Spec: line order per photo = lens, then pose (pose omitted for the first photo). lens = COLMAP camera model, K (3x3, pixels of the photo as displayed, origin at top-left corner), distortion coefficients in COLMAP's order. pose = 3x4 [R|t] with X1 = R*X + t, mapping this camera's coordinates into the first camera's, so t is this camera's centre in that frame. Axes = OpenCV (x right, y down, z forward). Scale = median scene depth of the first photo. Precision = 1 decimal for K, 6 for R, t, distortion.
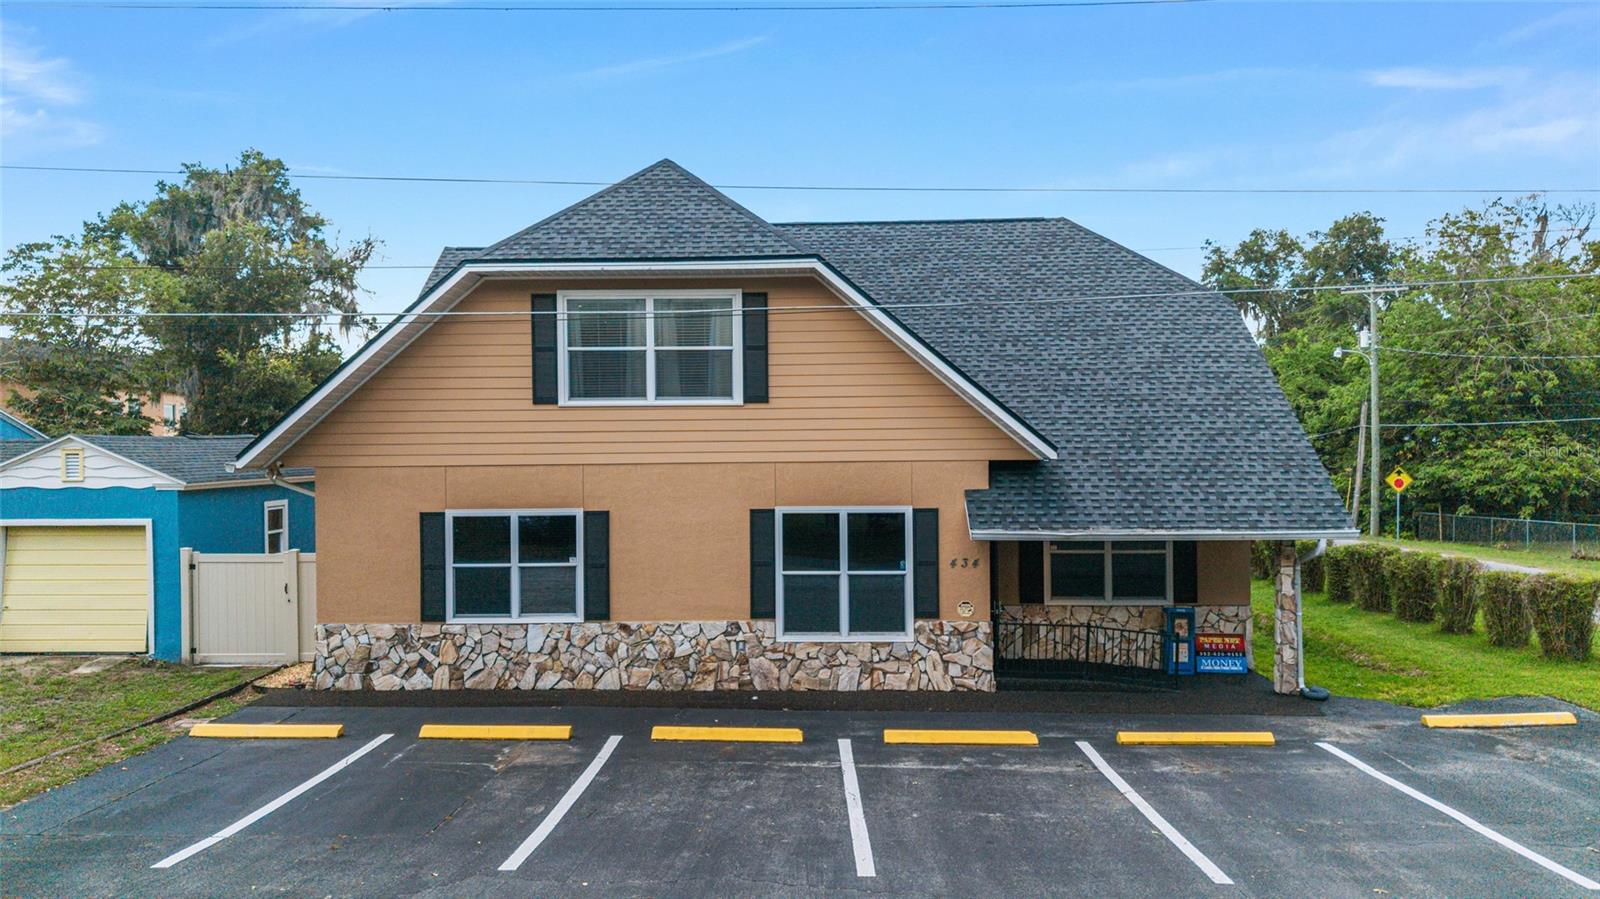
lens RADIAL K [[1067.1, 0, 796.9], [0, 1067.1, 456.1], [0, 0, 1]] dist [0.043889, -0.047166]
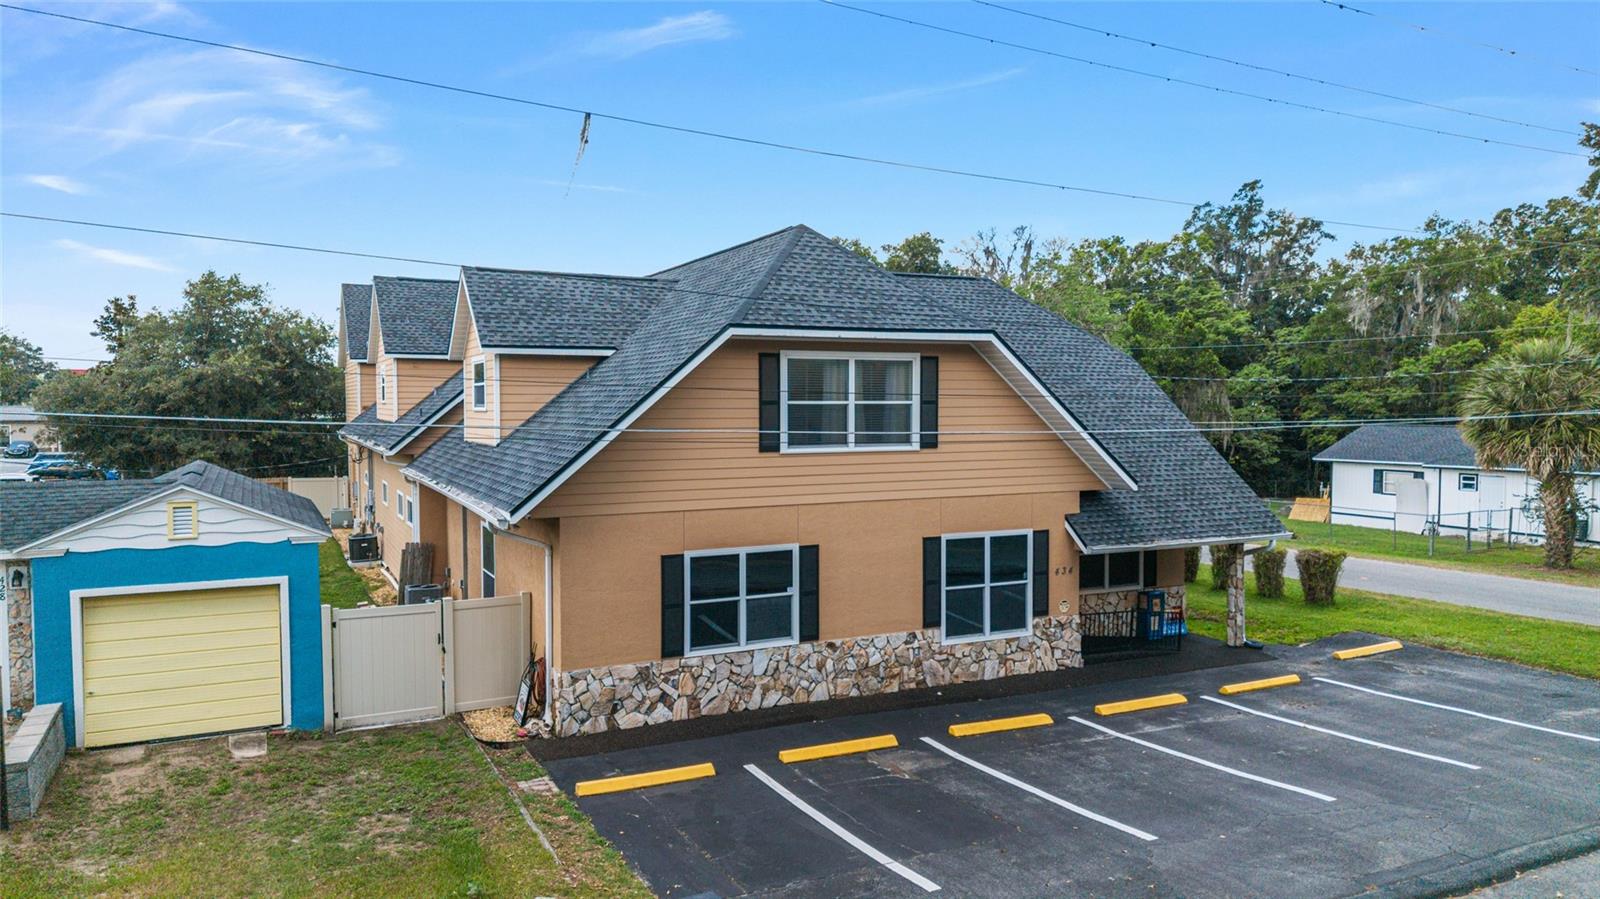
lens RADIAL K [[1067.1, 0, 796.9], [0, 1067.1, 456.1], [0, 0, 1]] dist [0.043889, -0.047166]
pose [[0.883543, -0.015846, 0.468081, -0.727947], [-0.000617, 0.999387, 0.034997, -0.083142], [-0.468349, -0.031210, 0.882992, 0.012182]]
